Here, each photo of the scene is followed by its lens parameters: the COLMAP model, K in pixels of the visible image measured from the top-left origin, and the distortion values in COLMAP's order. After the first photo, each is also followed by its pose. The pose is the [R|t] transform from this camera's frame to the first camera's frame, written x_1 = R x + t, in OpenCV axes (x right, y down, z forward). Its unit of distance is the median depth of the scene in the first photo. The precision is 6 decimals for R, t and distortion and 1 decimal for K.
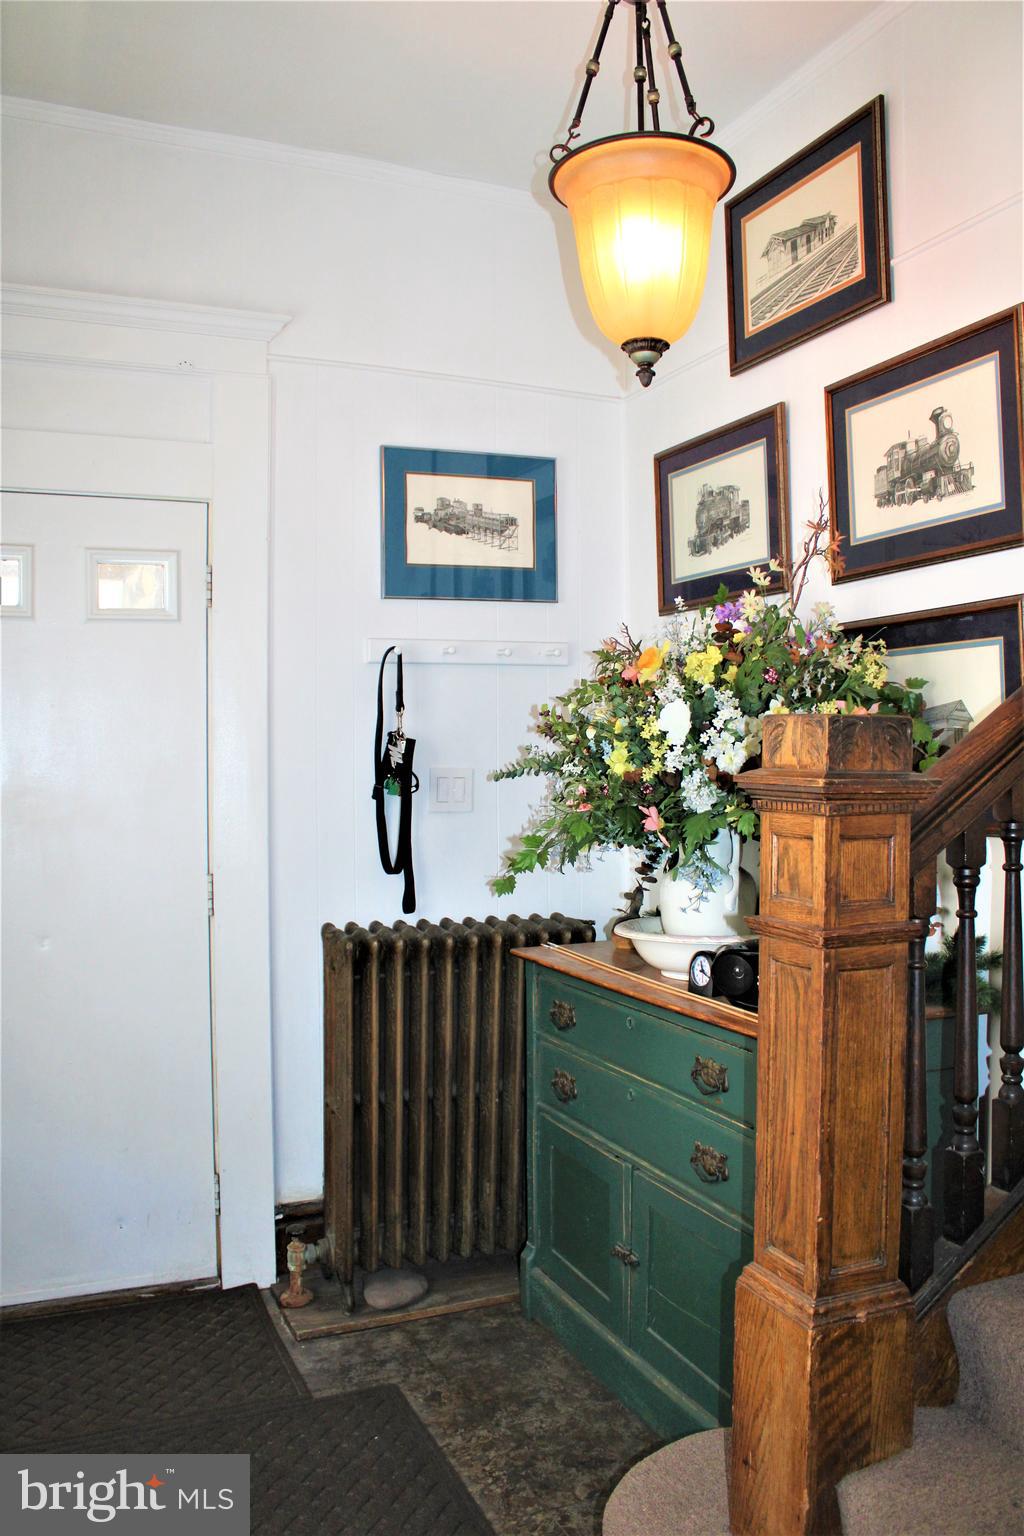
lens RADIAL K [[1271.8, 0, 529.7], [0, 1271.8, 768.9], [0, 0, 1]] dist [-0.162876, 0.143457]
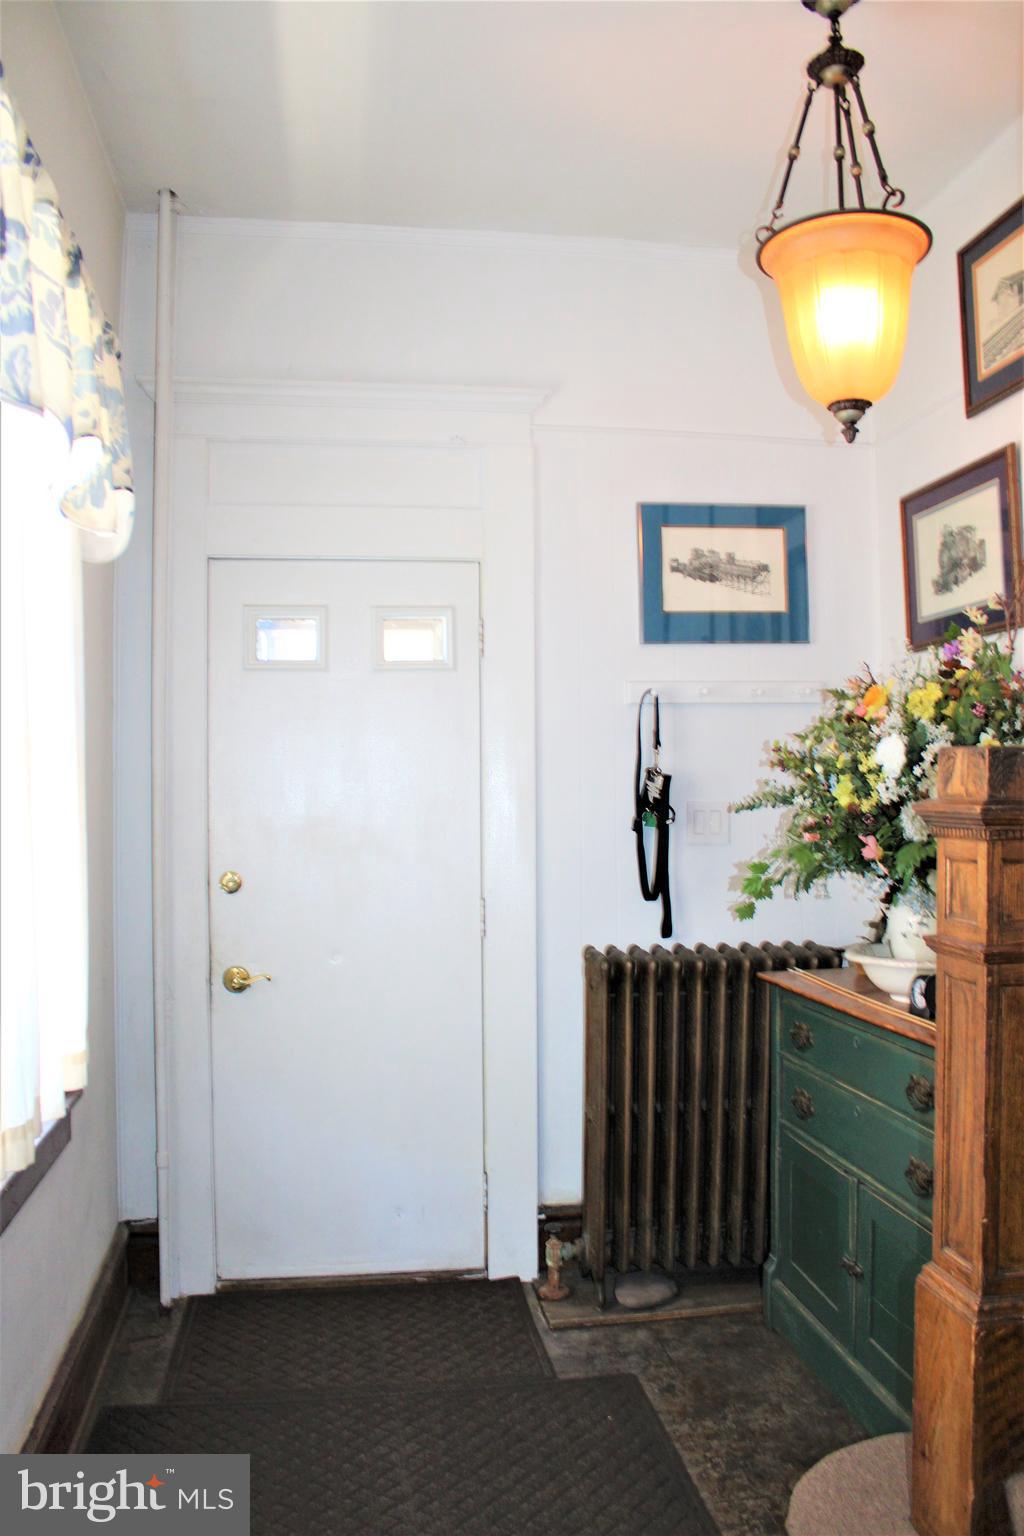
lens RADIAL K [[1271.8, 0, 529.7], [0, 1271.8, 768.9], [0, 0, 1]] dist [-0.162876, 0.143457]
pose [[0.968011, -0.009053, -0.250745, 0.075968], [0.001244, 0.999510, -0.031282, 0.005622], [0.250905, 0.029969, 0.967548, -0.078022]]
